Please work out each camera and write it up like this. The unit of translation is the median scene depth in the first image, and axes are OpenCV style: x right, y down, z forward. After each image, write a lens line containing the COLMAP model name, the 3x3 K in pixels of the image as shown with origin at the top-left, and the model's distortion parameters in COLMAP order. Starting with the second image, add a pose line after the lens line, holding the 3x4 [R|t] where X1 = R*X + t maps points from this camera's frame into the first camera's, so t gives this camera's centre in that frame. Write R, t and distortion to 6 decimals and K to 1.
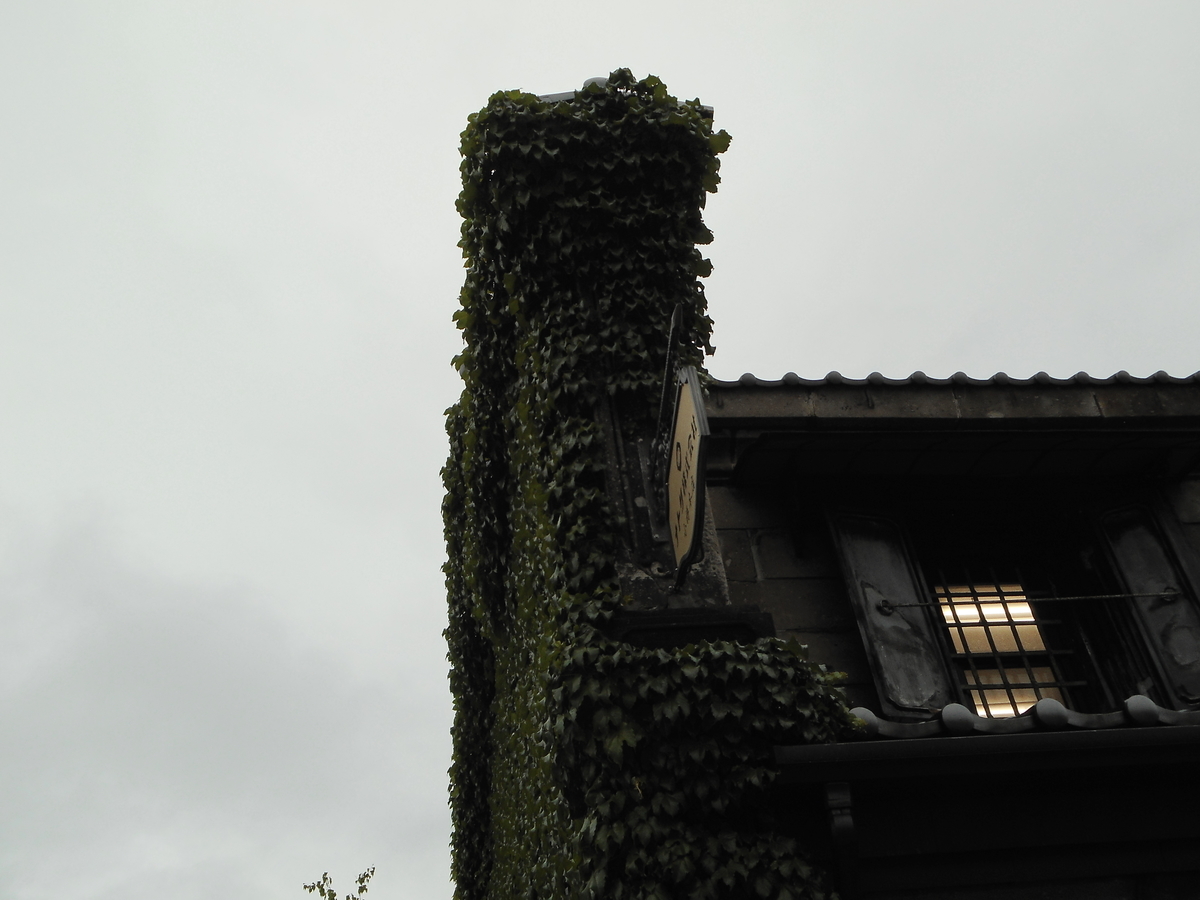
lens RADIAL K [[1258.0, 0, 599.4], [0, 1258.0, 512.9], [0, 0, 1]] dist [-0.019380, -0.004304]
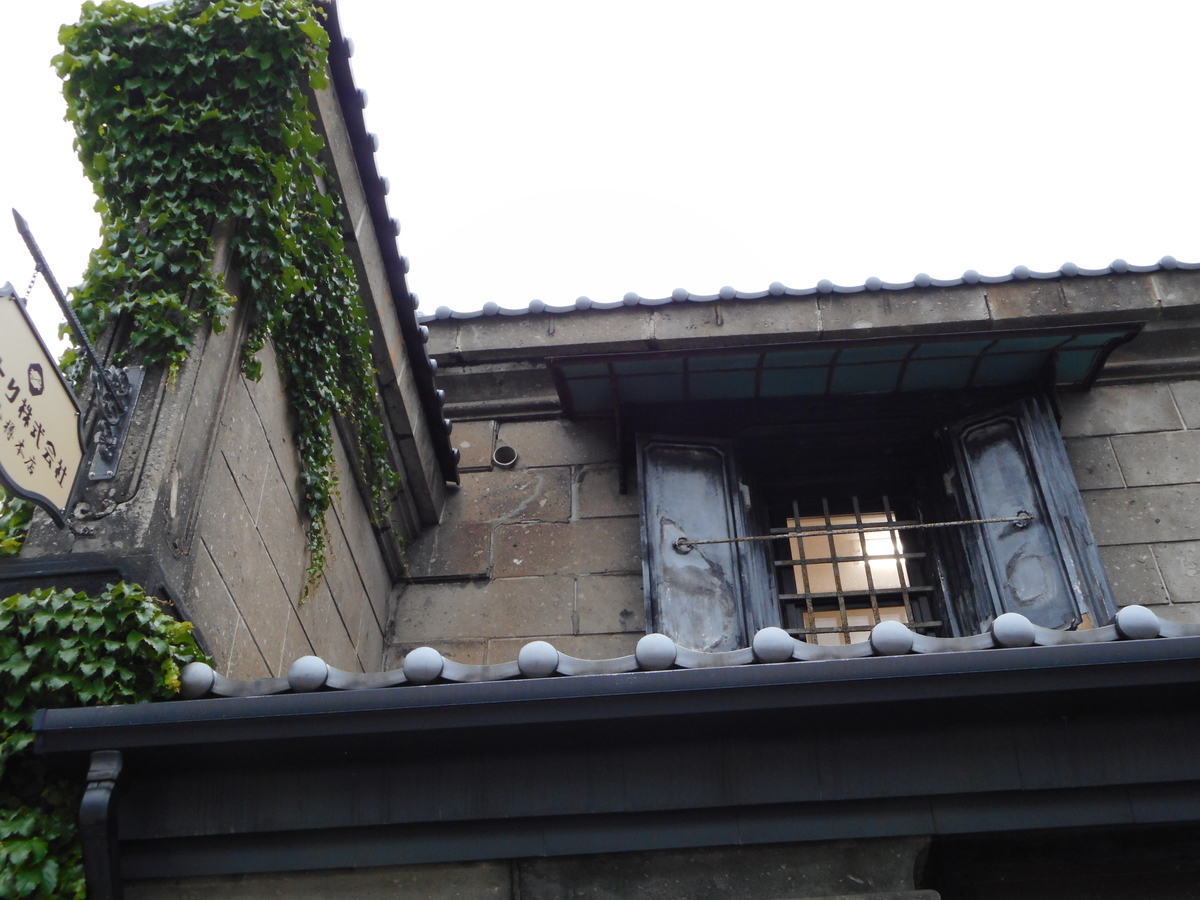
lens RADIAL K [[1258.0, 0, 599.4], [0, 1258.0, 512.9], [0, 0, 1]] dist [-0.019380, -0.004304]
pose [[0.986181, -0.038707, -0.161086, 0.312758], [0.044848, 0.998392, 0.034664, 0.018052], [0.159485, -0.041410, 0.986331, 0.102700]]
